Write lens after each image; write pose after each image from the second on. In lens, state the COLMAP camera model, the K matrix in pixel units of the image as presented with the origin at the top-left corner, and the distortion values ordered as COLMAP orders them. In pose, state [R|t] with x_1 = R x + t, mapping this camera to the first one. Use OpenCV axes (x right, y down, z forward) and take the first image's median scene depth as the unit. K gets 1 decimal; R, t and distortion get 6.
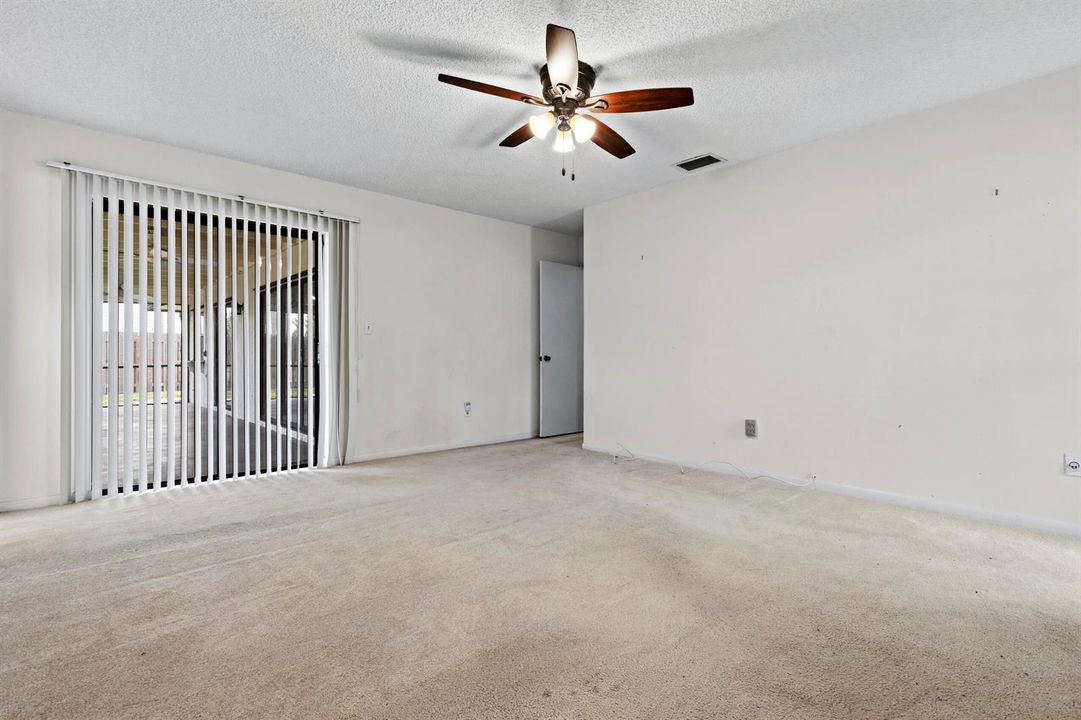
lens RADIAL K [[521.5, 0, 546.2], [0, 521.5, 356.1], [0, 0, 1]] dist [-0.004591, -0.000187]
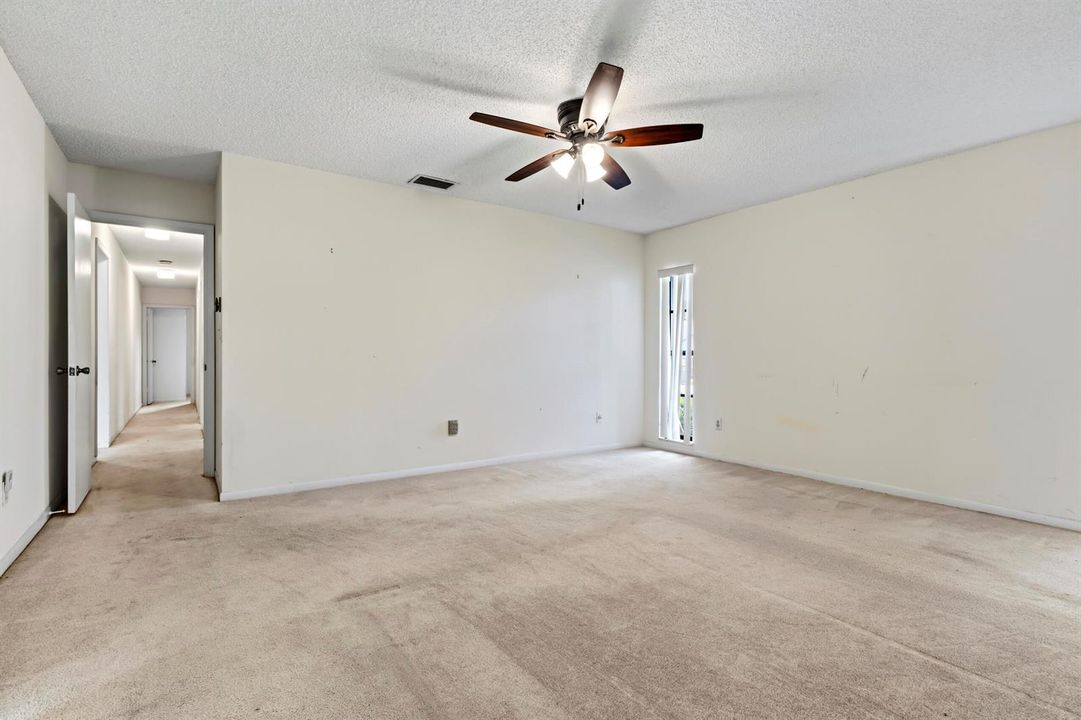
lens RADIAL K [[521.5, 0, 546.2], [0, 521.5, 356.1], [0, 0, 1]] dist [-0.004591, -0.000187]
pose [[0.142117, -0.006406, 0.989829, -0.715845], [-0.001507, 0.999976, 0.006688, -0.026753], [-0.989849, -0.002442, 0.142104, 0.633125]]
